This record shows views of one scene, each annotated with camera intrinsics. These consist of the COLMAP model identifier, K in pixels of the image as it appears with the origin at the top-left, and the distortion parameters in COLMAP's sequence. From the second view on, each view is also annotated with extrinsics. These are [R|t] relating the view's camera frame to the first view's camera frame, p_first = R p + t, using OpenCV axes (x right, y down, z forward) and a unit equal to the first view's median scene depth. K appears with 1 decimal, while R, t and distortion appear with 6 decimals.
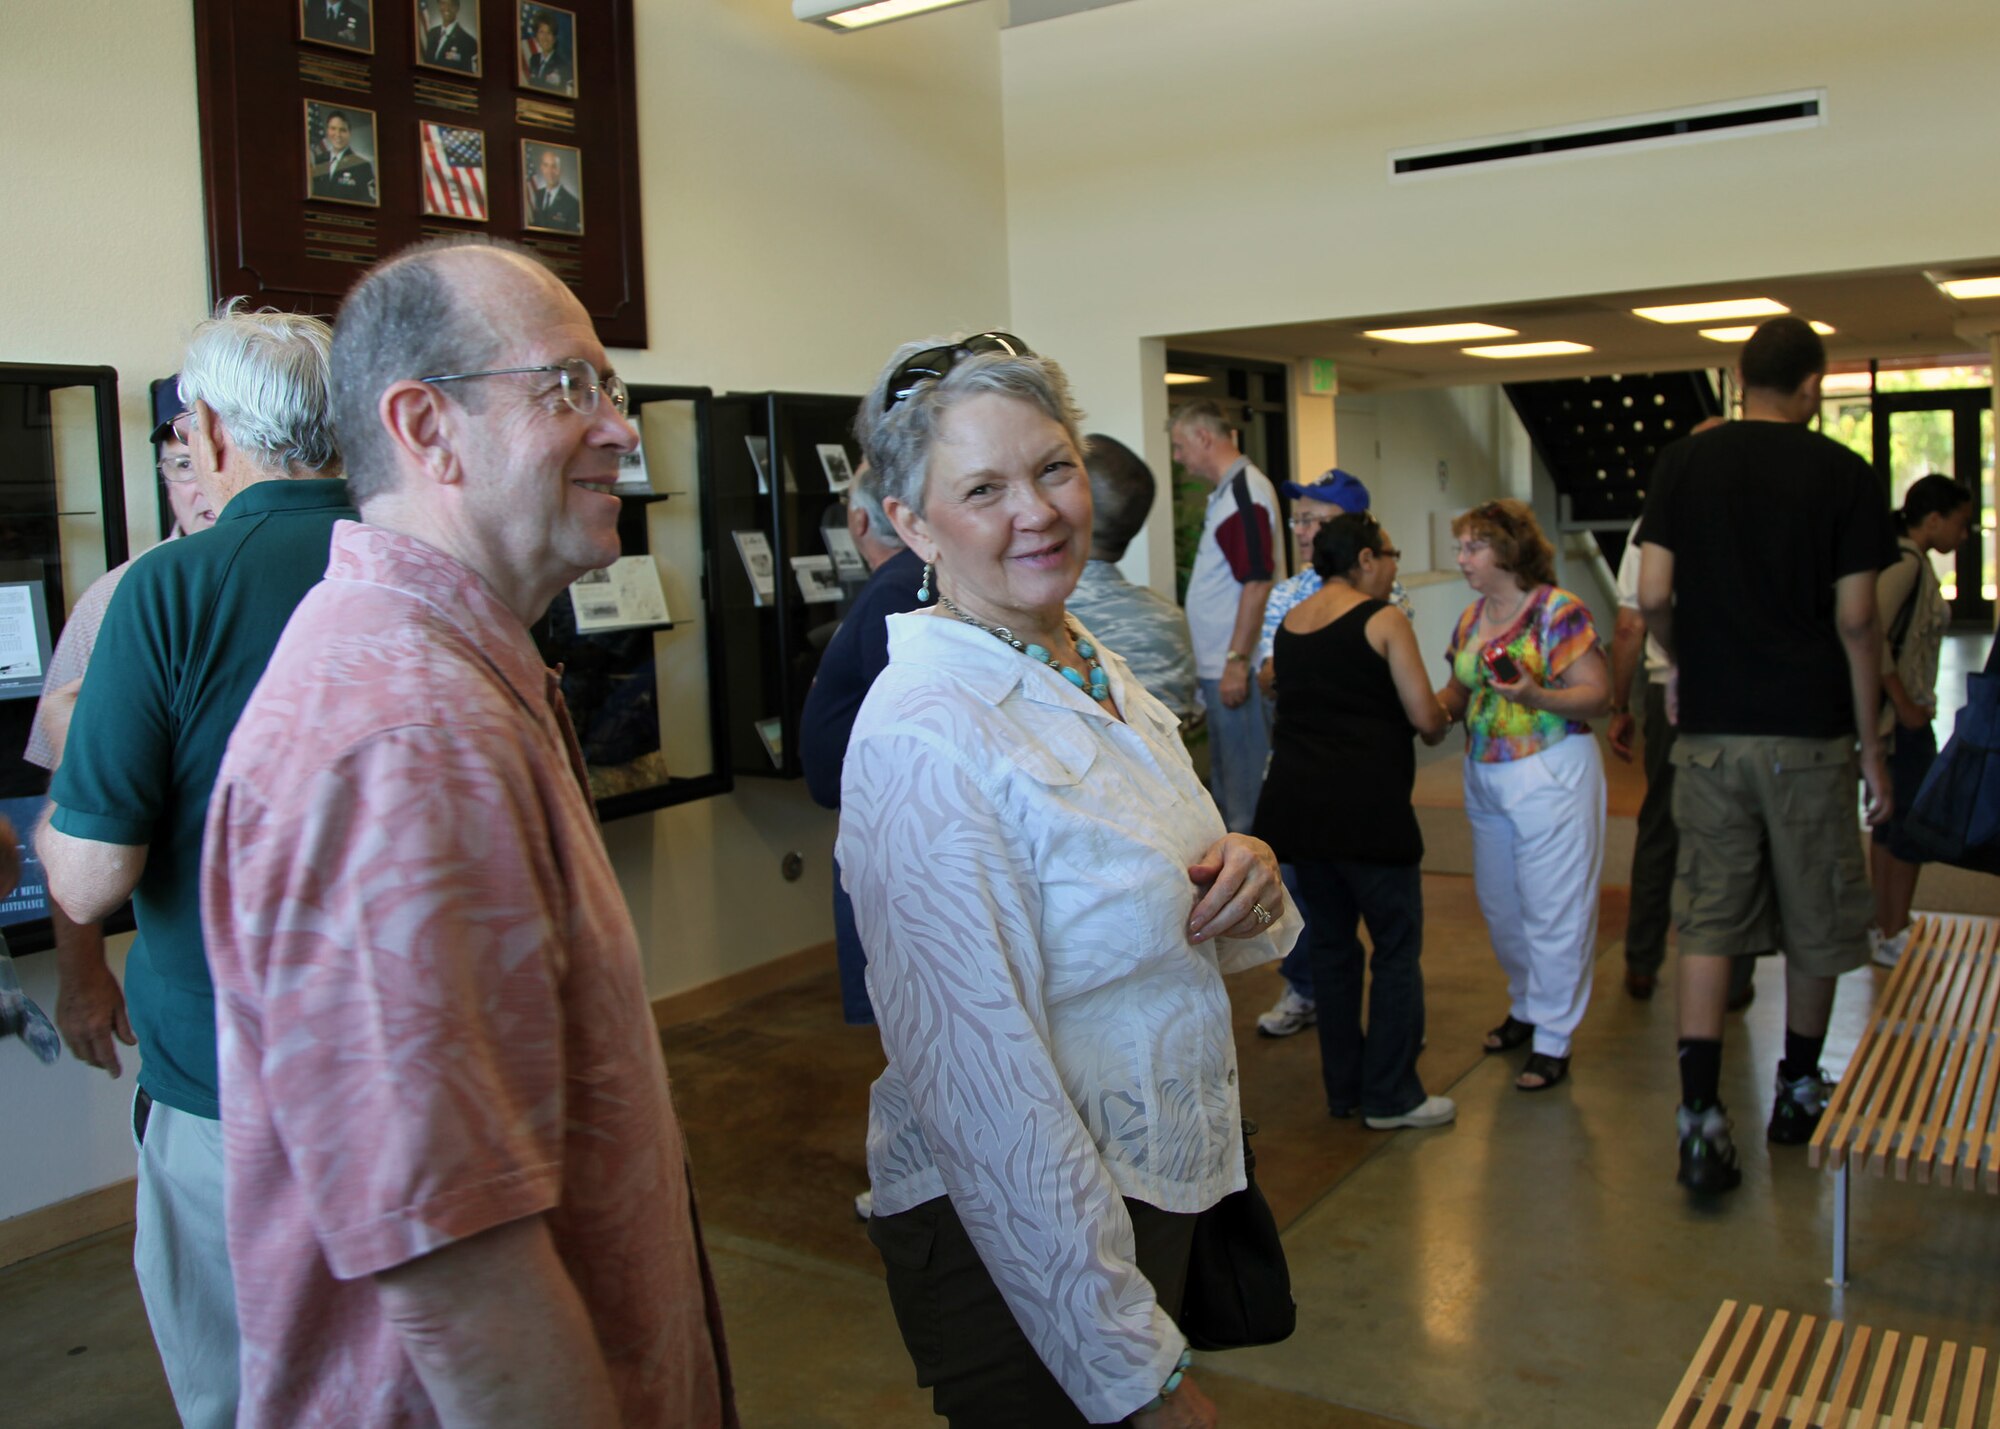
lens RADIAL K [[1605.5, 0, 1019.9], [0, 1605.5, 639.8], [0, 0, 1]] dist [-0.103358, 0.045670]
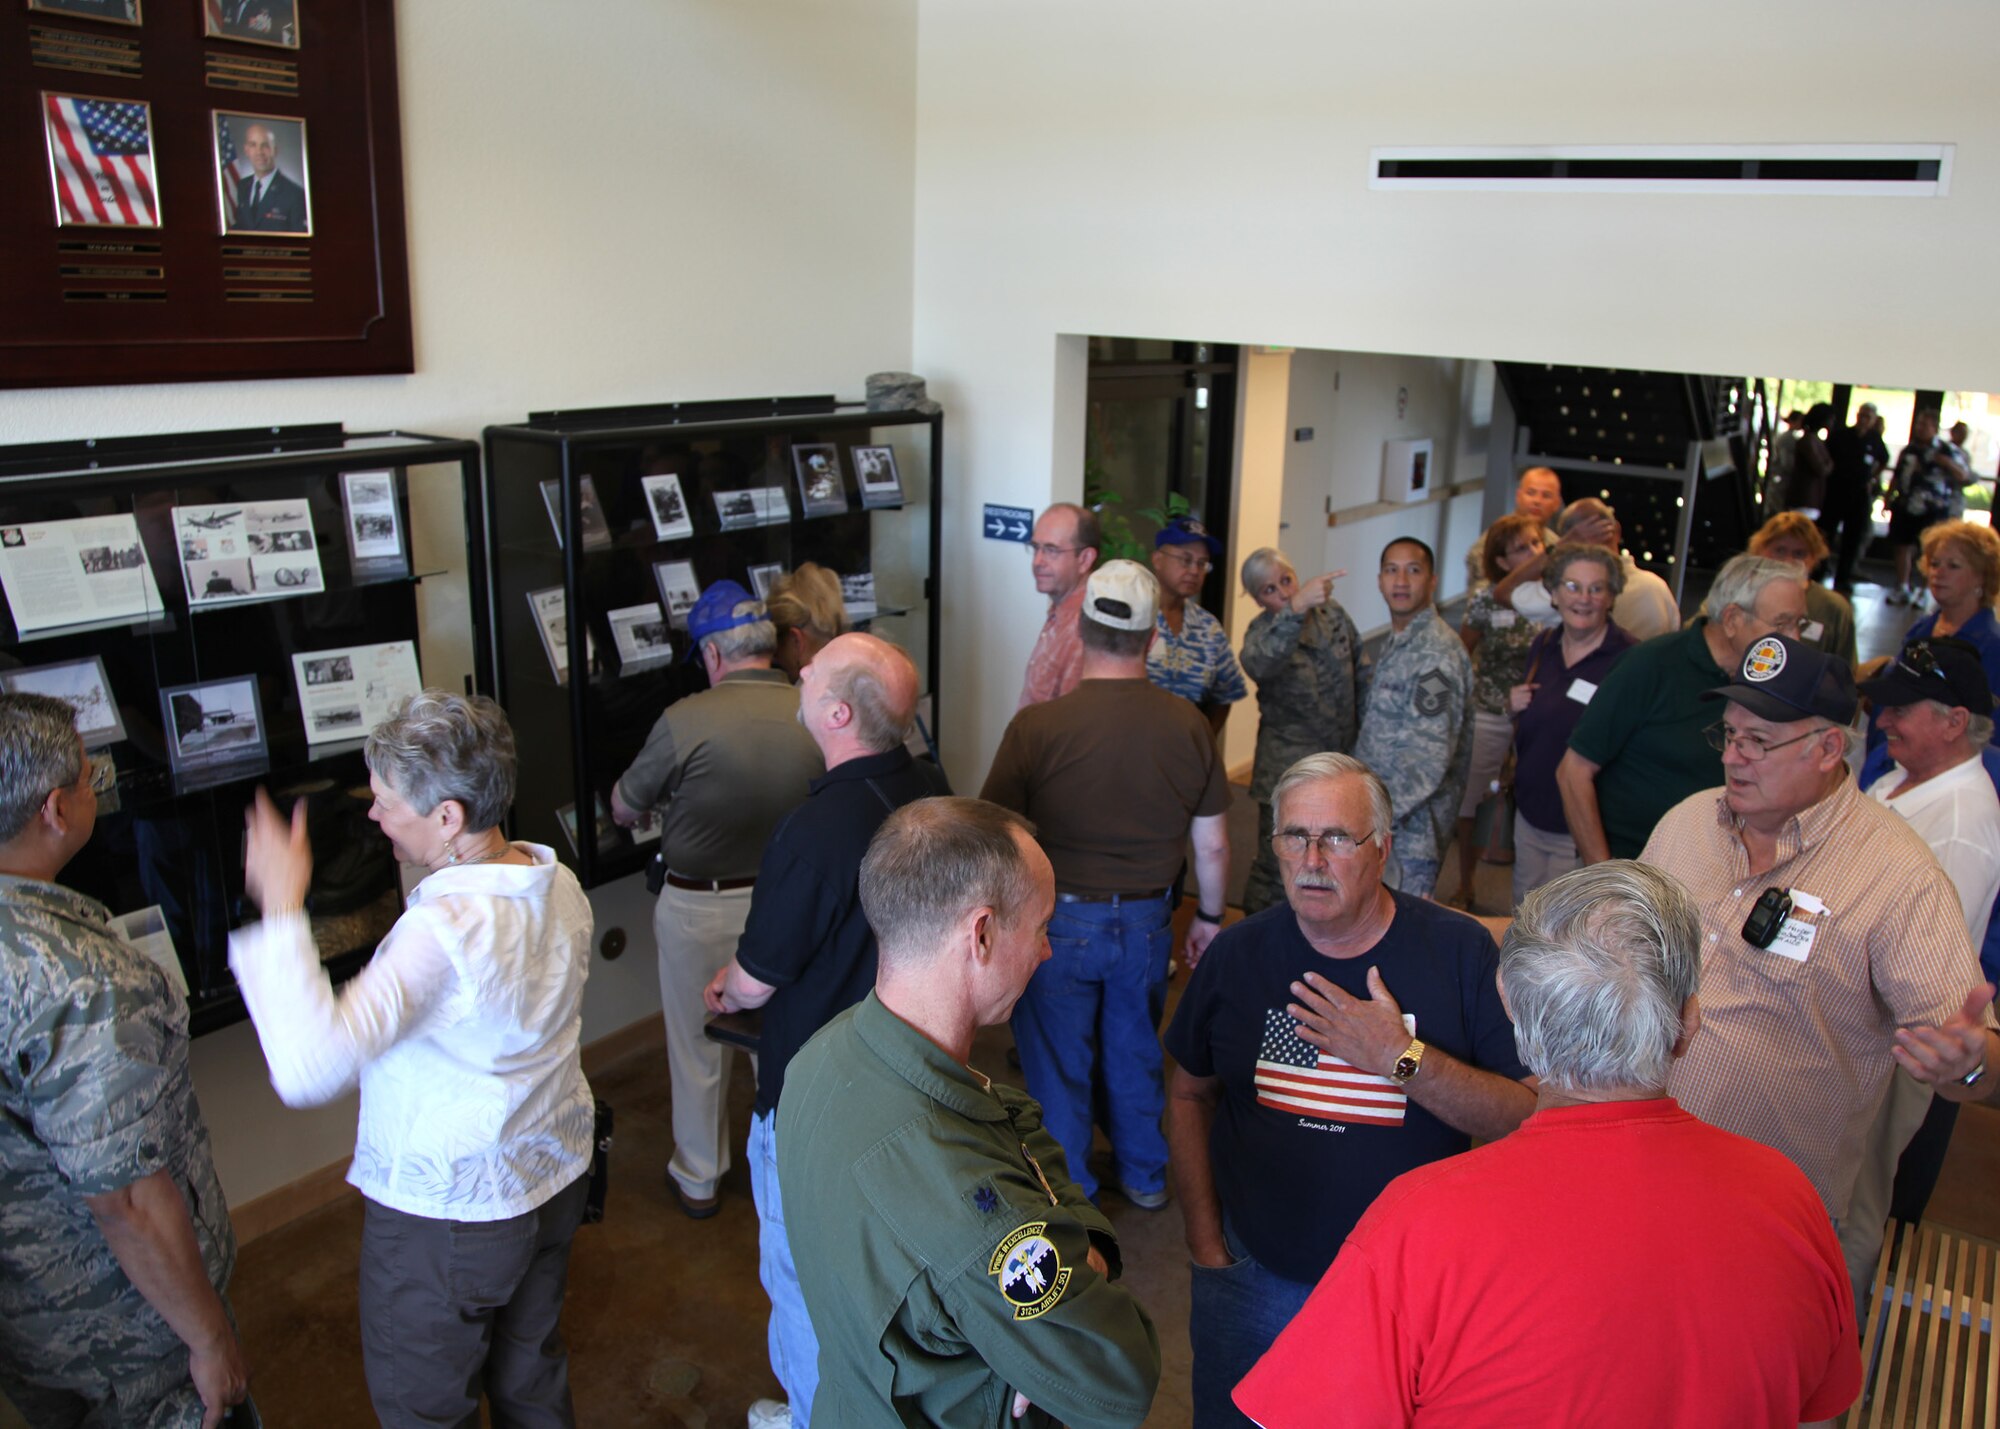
lens RADIAL K [[1456.3, 0, 1000.0], [0, 1456.3, 714.5], [0, 0, 1]] dist [-0.112699, 0.062550]
pose [[0.997607, 0.068250, 0.011016, 0.066347], [-0.069093, 0.978831, 0.192654, -0.181144], [0.002366, -0.192954, 0.981205, 0.279266]]
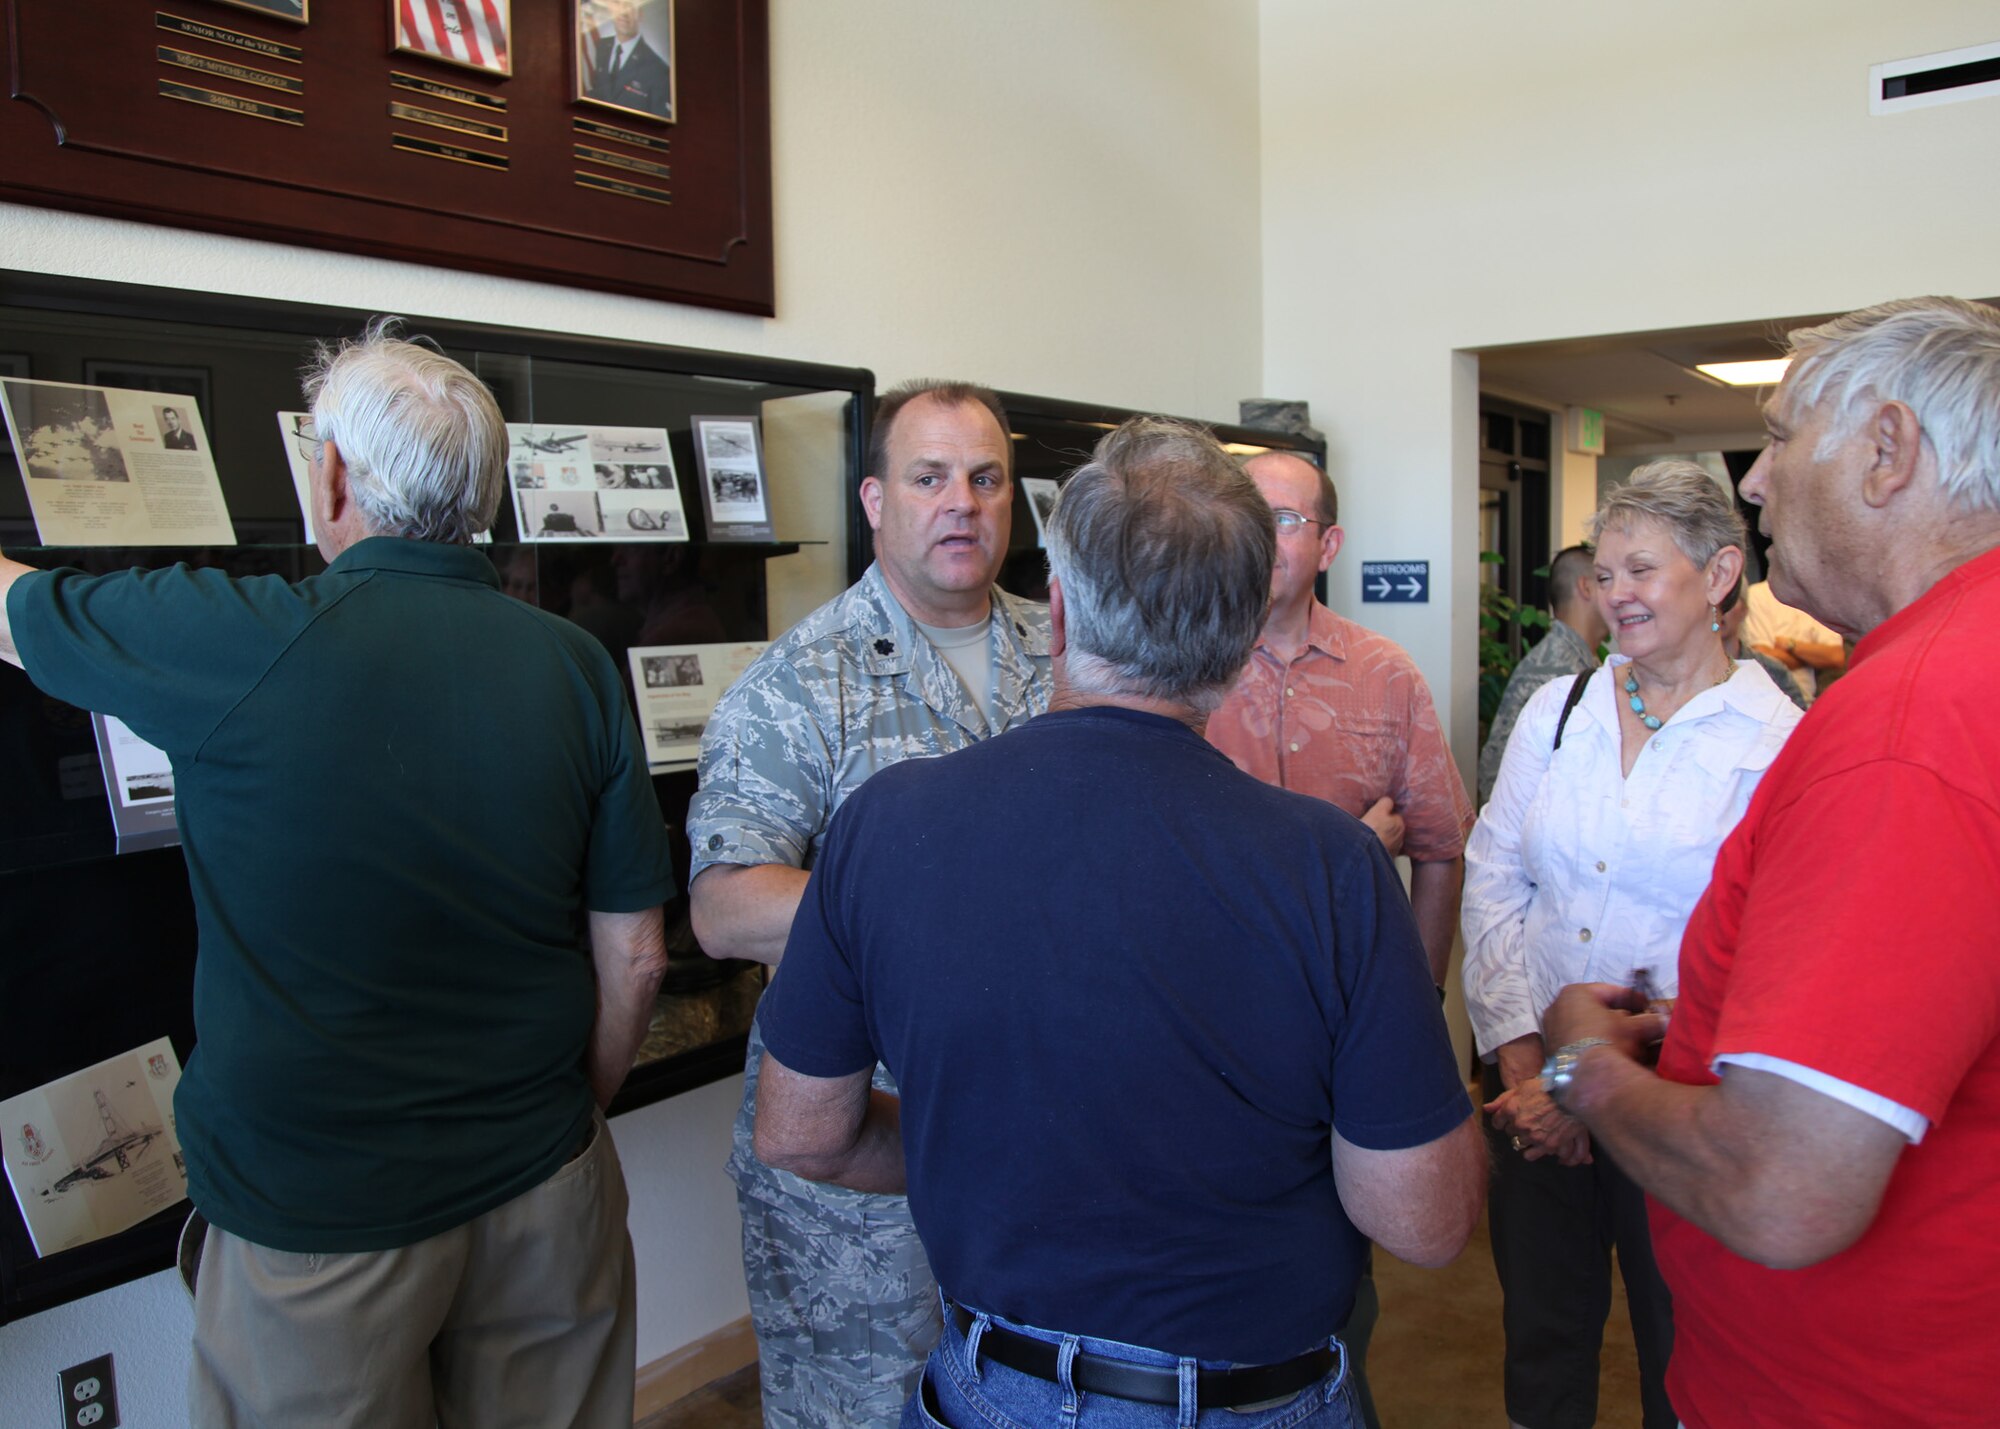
lens RADIAL K [[1456.3, 0, 1000.0], [0, 1456.3, 714.5], [0, 0, 1]] dist [-0.112699, 0.062550]
pose [[0.996674, 0.027784, -0.076611, -0.098910], [-0.027022, 0.999575, 0.010953, -0.033398], [0.076883, -0.008846, 0.997001, 0.448505]]
